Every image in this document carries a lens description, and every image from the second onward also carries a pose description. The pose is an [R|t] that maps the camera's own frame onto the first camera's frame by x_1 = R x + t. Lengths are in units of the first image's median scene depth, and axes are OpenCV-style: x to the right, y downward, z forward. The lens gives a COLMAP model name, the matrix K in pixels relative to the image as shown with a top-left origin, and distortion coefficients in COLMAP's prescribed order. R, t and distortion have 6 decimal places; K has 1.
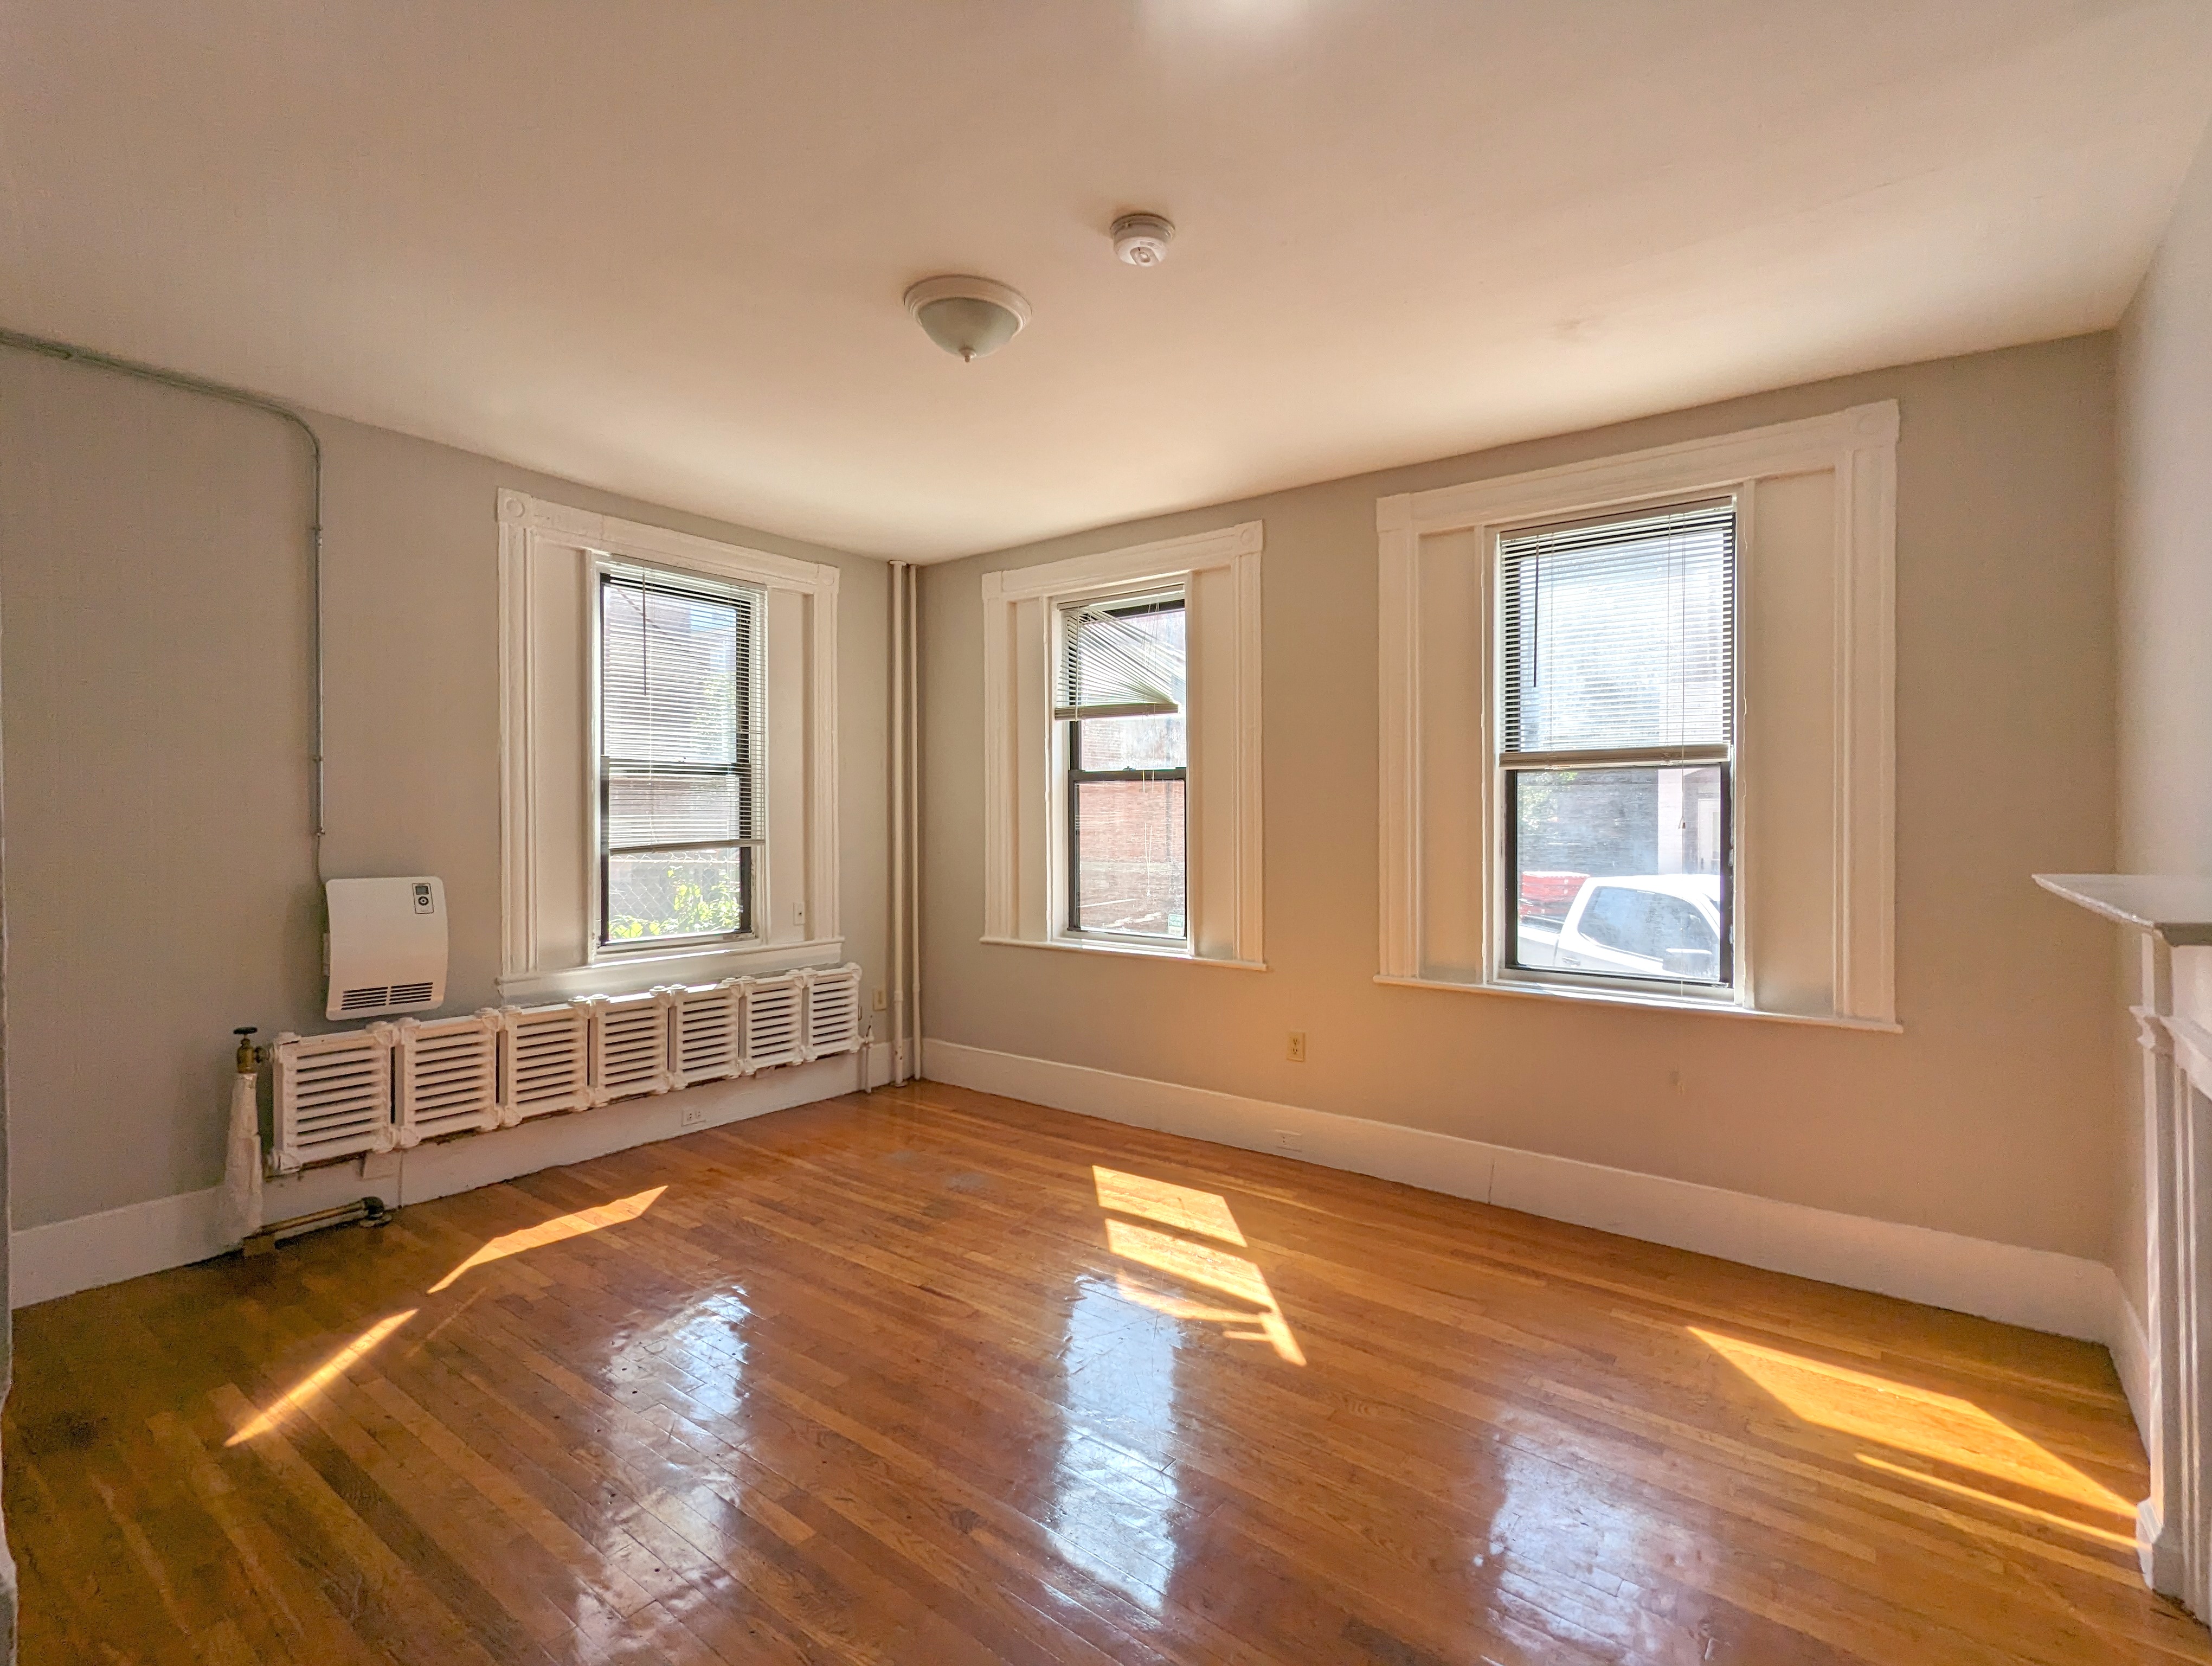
lens RADIAL K [[1060.2, 0, 1105.2], [0, 1060.2, 826.8], [0, 0, 1]] dist [0.012125, -0.000332]
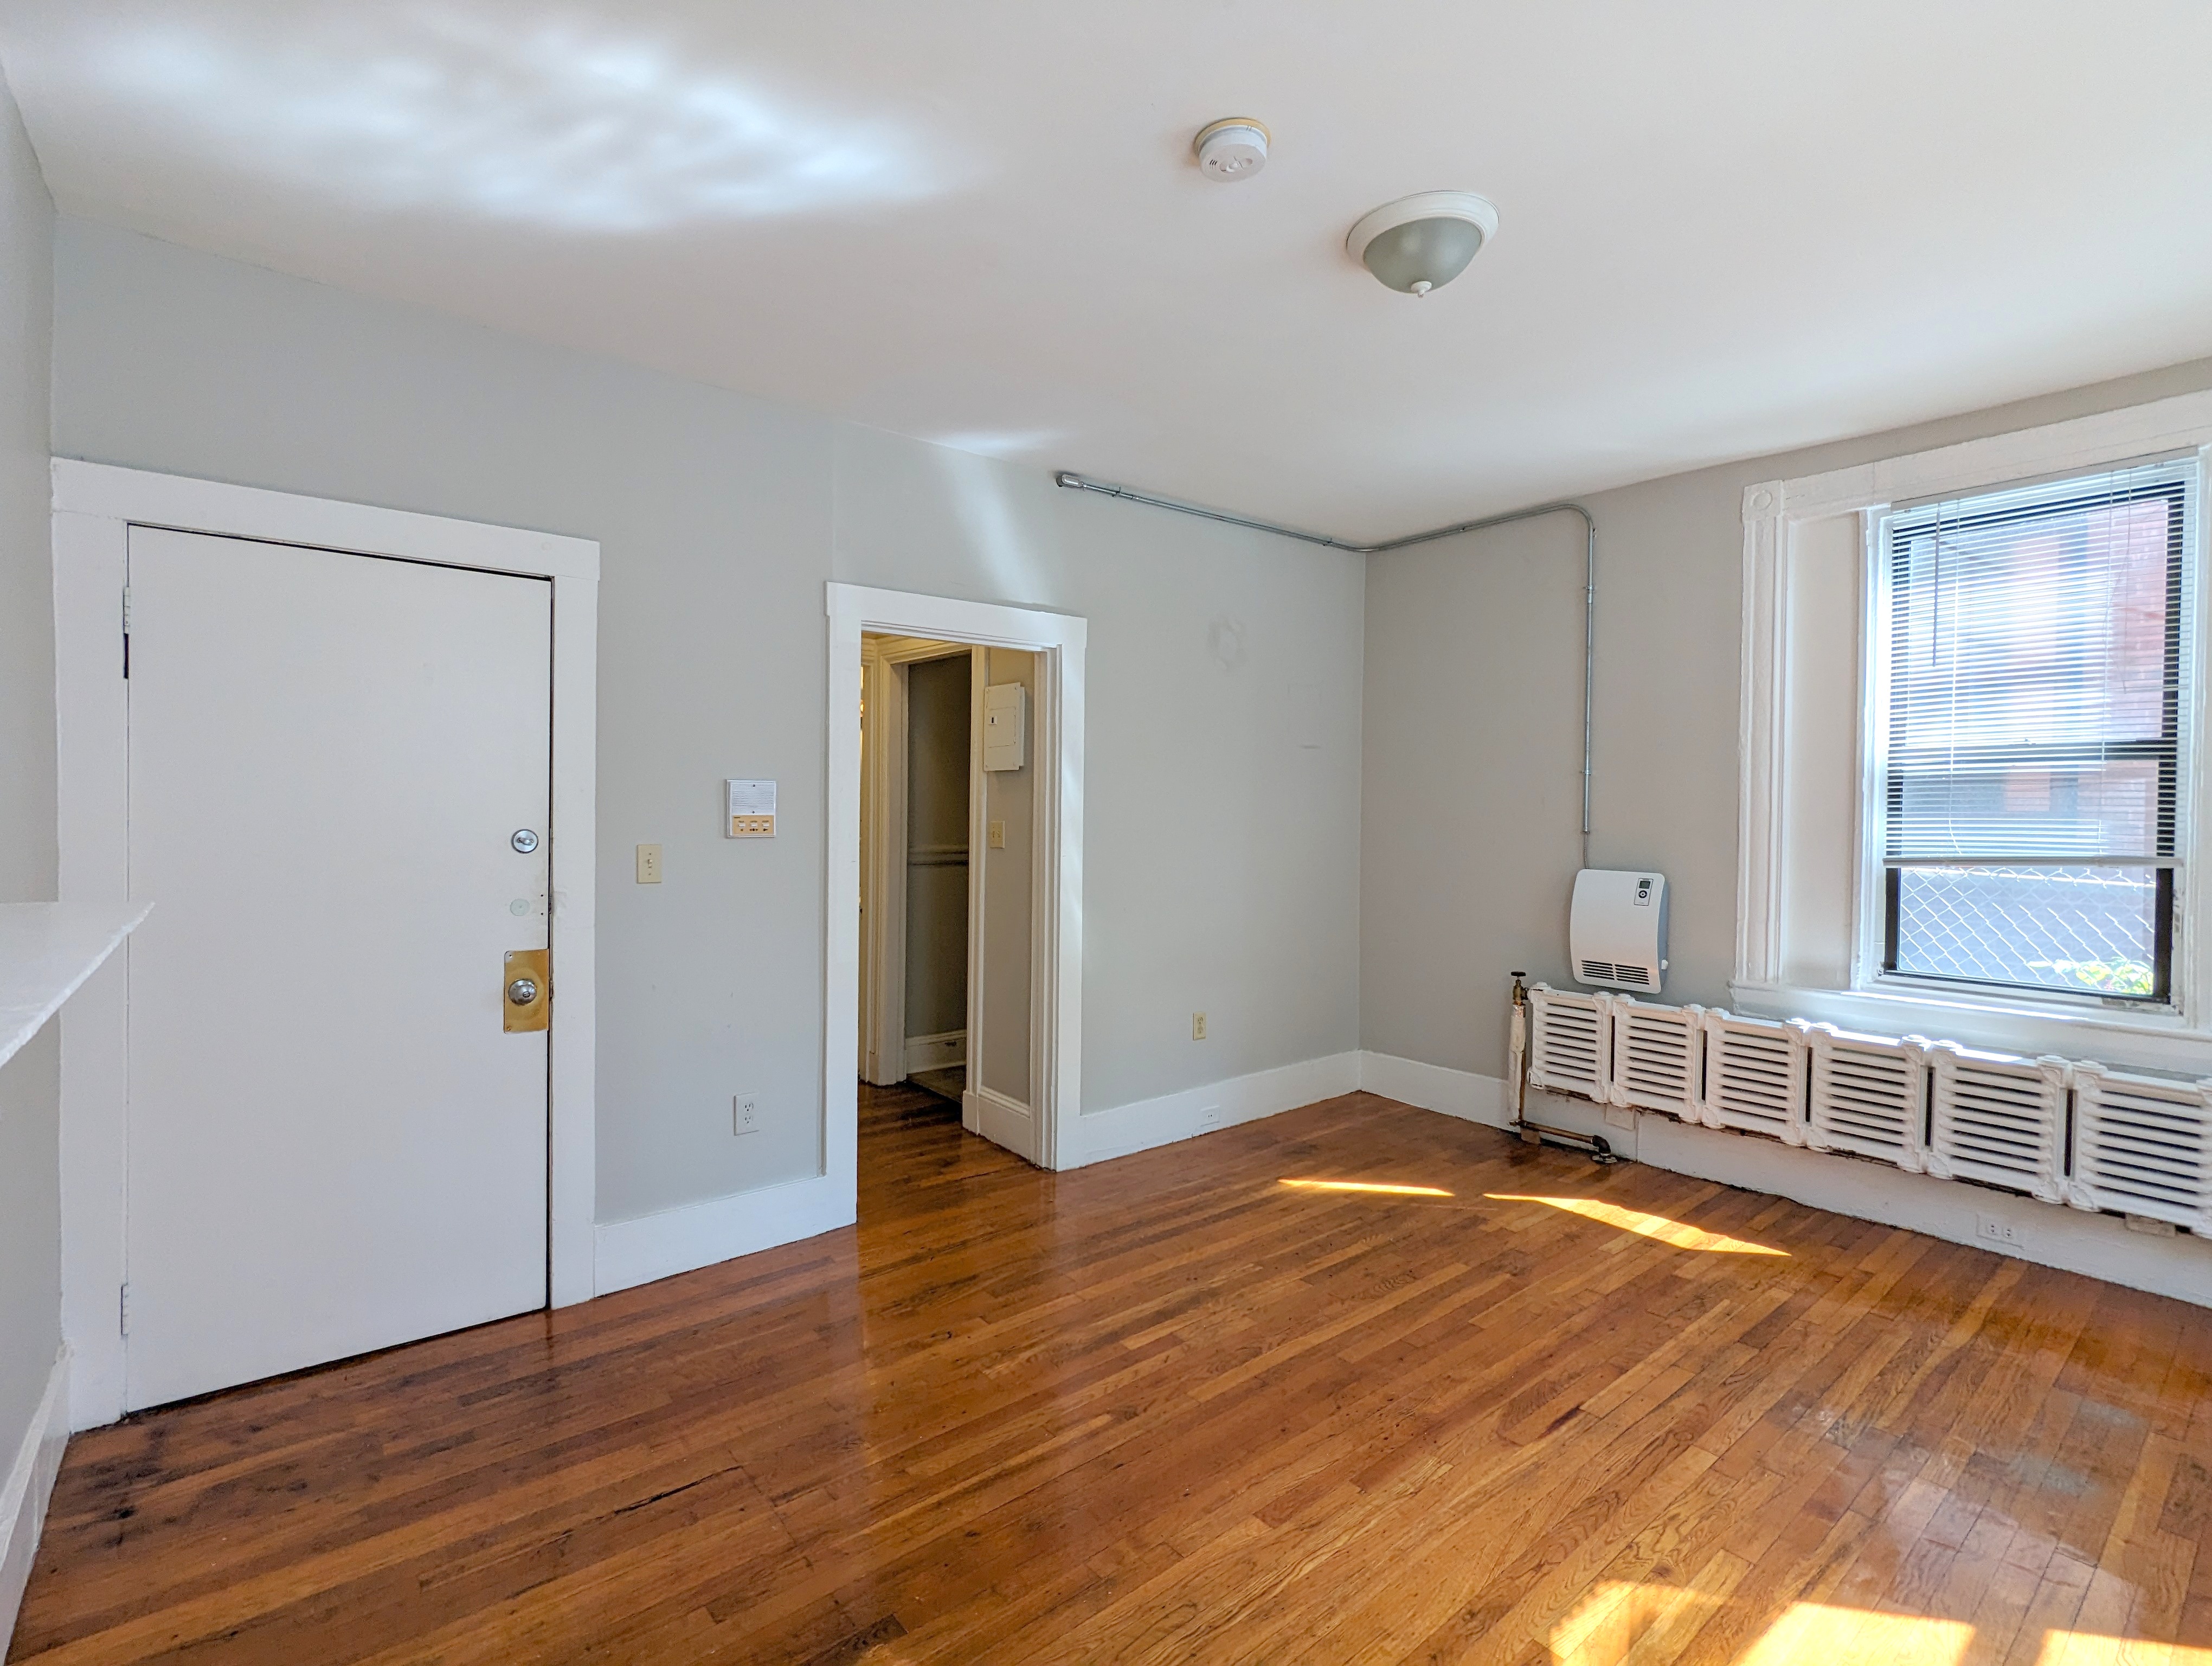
lens RADIAL K [[1060.2, 0, 1105.2], [0, 1060.2, 826.8], [0, 0, 1]] dist [0.012125, -0.000332]
pose [[-0.229237, 0.009297, -0.973326, 0.554739], [-0.012955, 0.999837, 0.012601, -0.007926], [0.973284, 0.015498, -0.229080, 0.677139]]
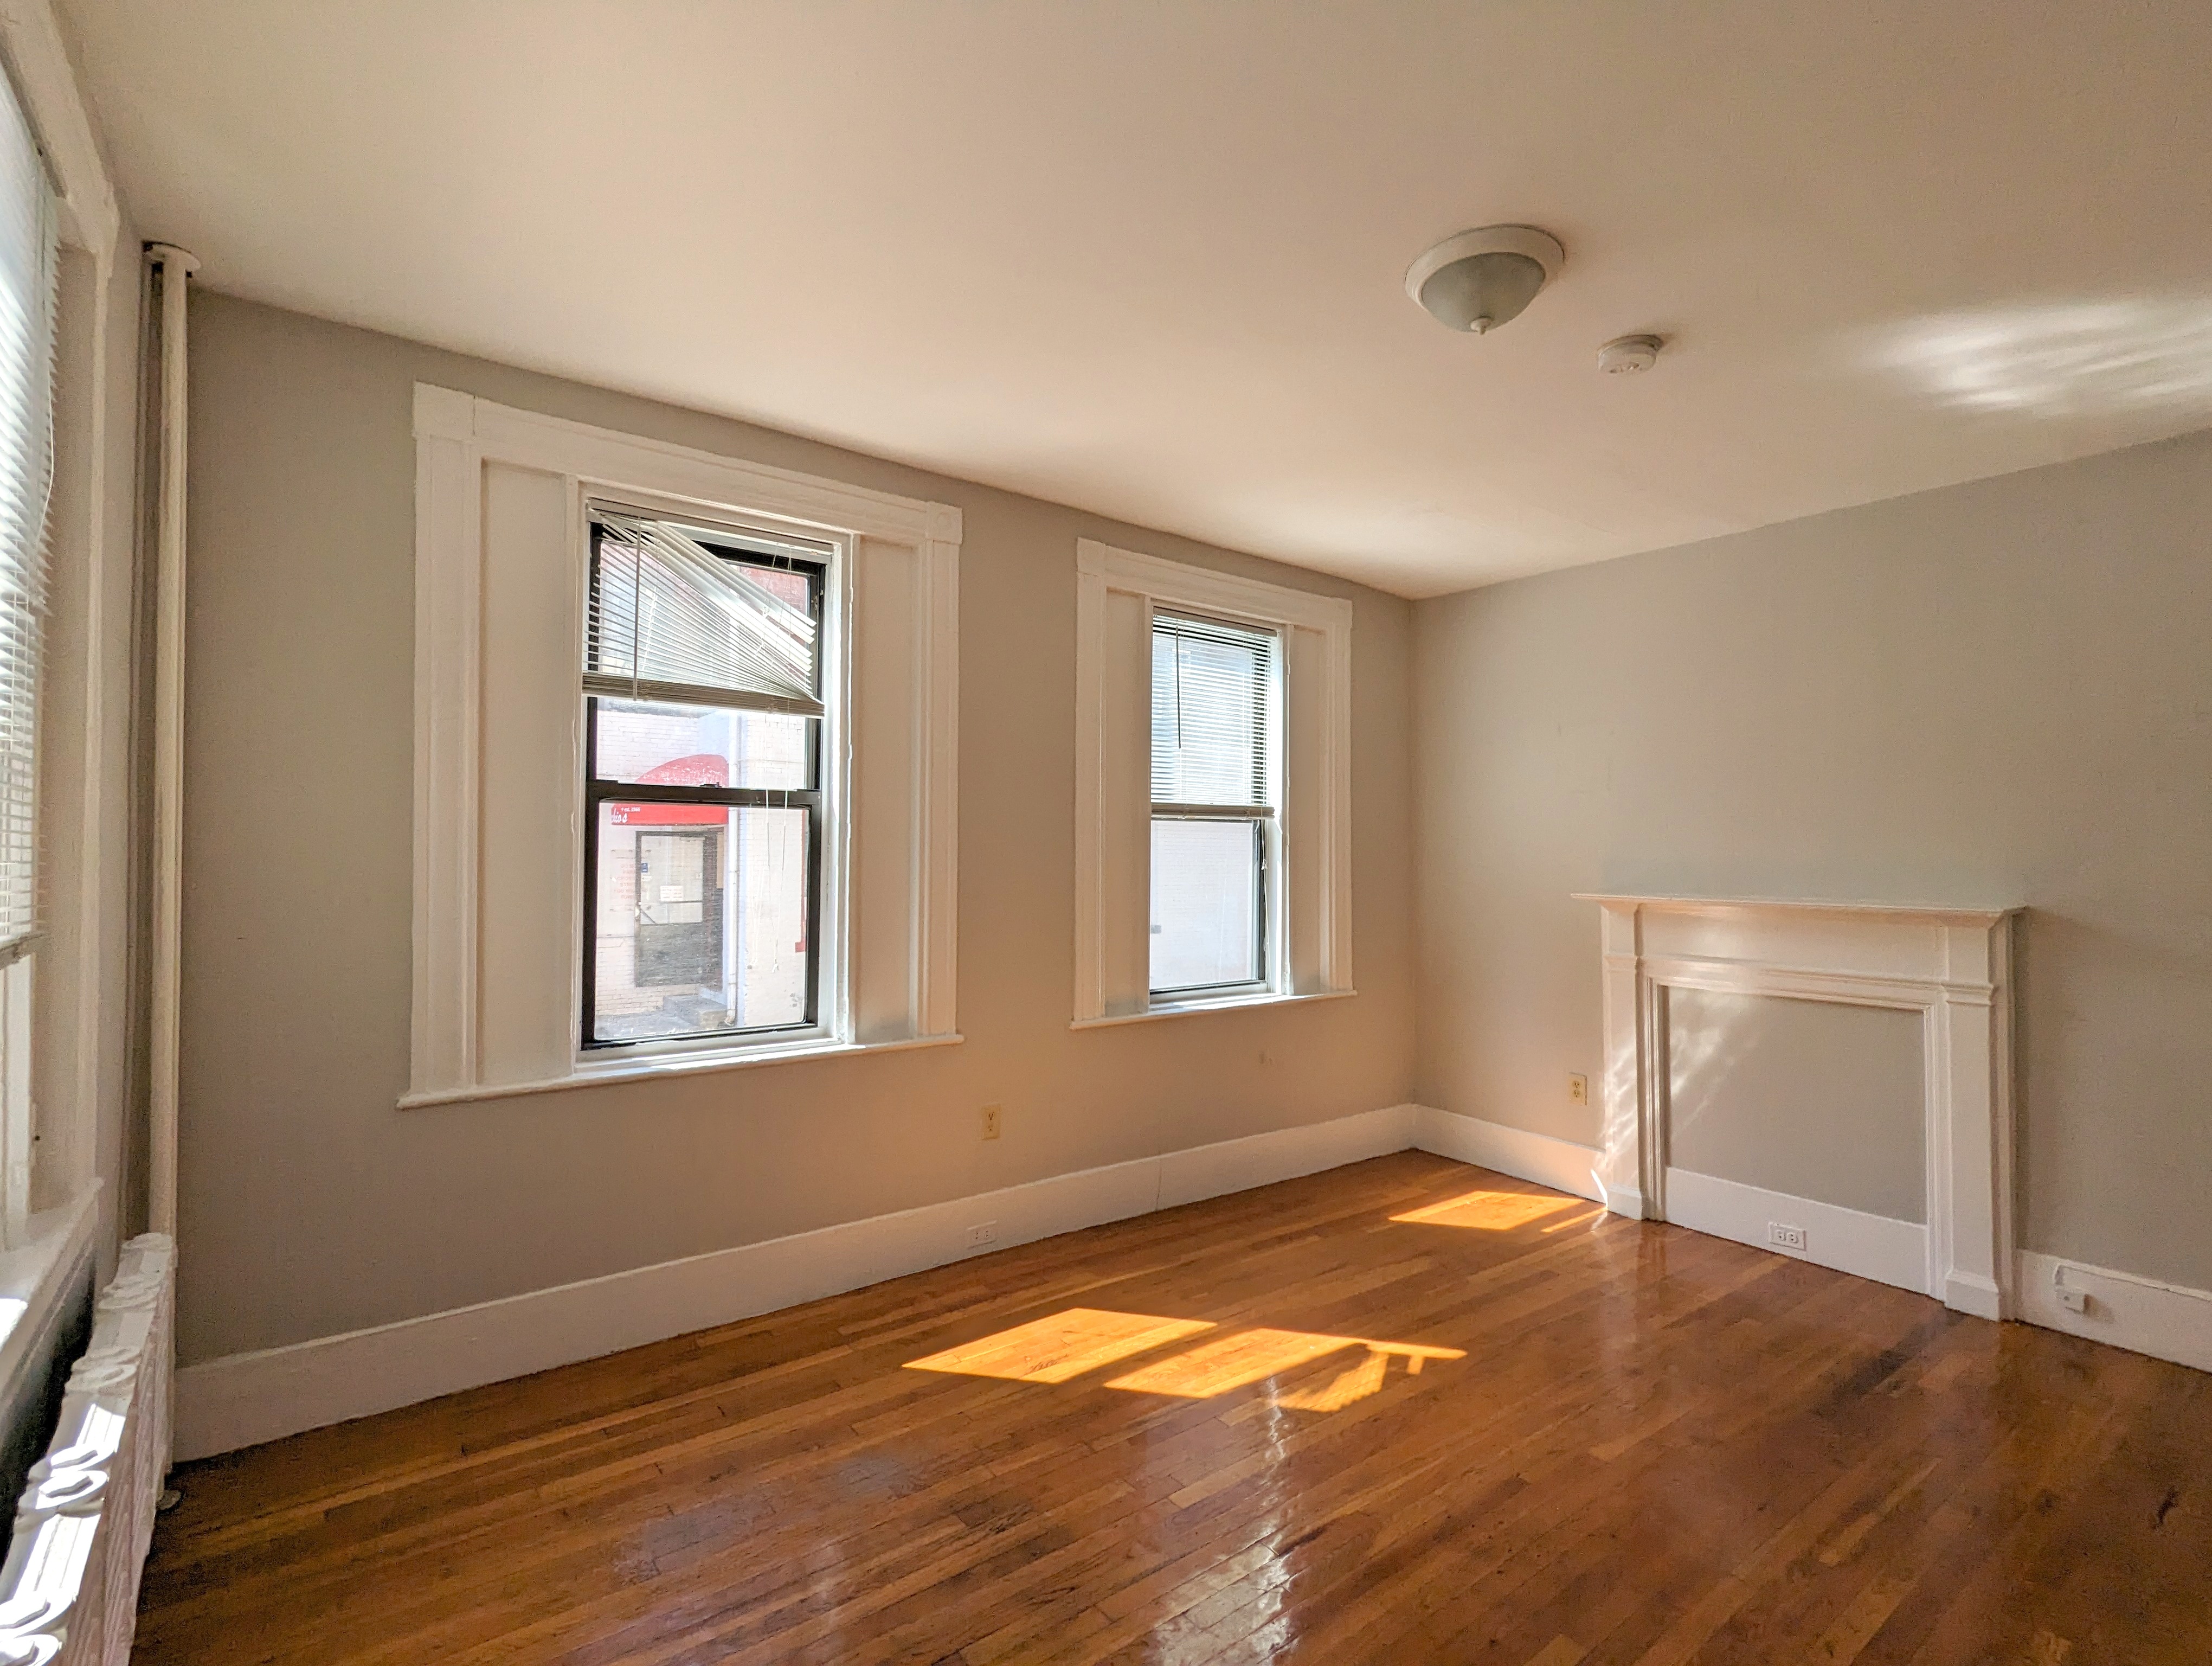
lens RADIAL K [[1060.2, 0, 1105.2], [0, 1060.2, 826.8], [0, 0, 1]] dist [0.012125, -0.000332]
pose [[0.264094, 0.020642, 0.964276, -0.716243], [-0.002743, 0.999783, -0.020651, -0.020178], [-0.964493, 0.002808, 0.264094, 0.753248]]
